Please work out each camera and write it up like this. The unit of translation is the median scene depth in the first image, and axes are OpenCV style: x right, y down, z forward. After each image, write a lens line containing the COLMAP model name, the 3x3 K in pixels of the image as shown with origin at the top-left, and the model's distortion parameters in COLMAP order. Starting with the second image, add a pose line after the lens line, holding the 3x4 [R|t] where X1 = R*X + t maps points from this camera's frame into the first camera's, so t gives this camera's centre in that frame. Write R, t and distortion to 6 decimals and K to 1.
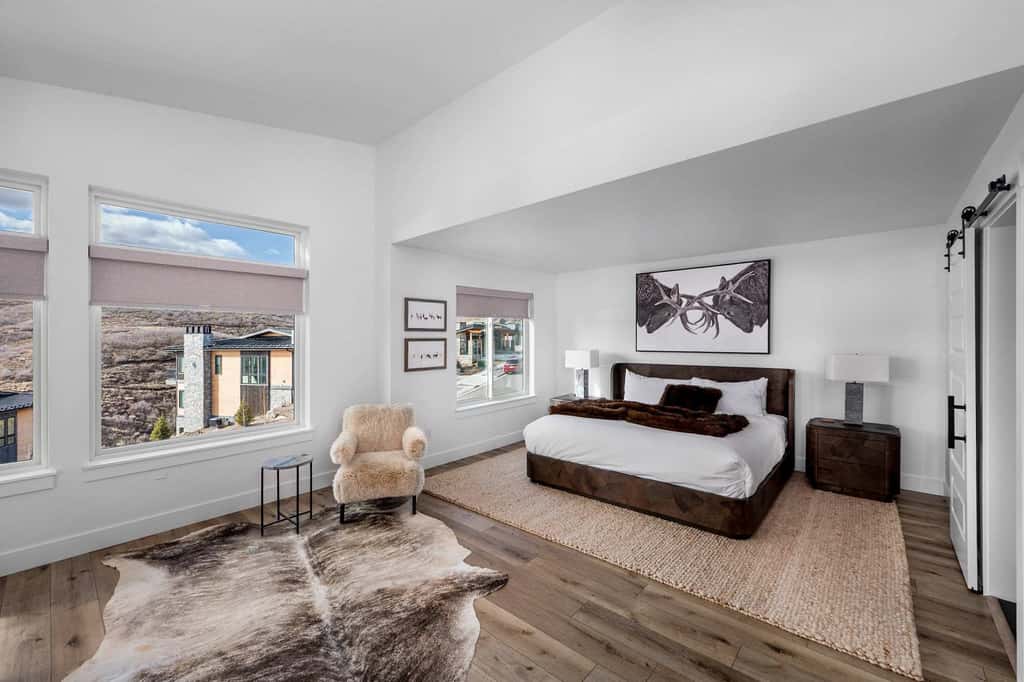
lens RADIAL K [[419.8, 0, 505.4], [0, 419.8, 339.6], [0, 0, 1]] dist [0.007636, 0.000000]
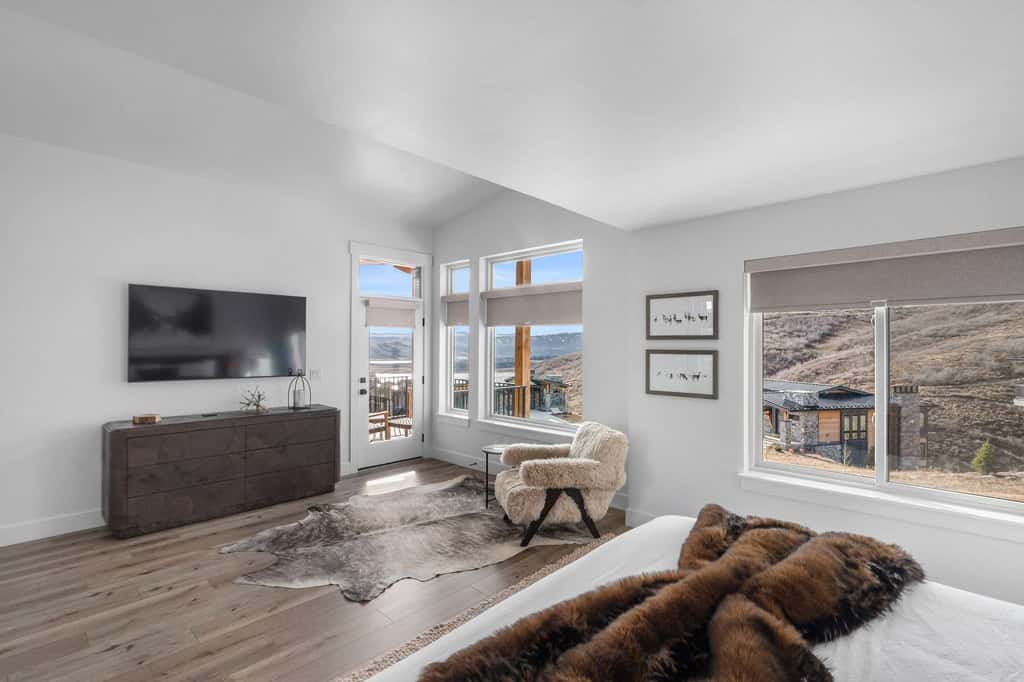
lens RADIAL K [[463.4, 0, 508.7], [0, 463.4, 339.0], [0, 0, 1]] dist [-0.002974, 0.000114]
pose [[-0.014329, -0.003999, -0.999889, 0.596936], [-0.010692, 0.999935, -0.003846, -0.015661], [0.999840, 0.010636, -0.014371, 0.763395]]
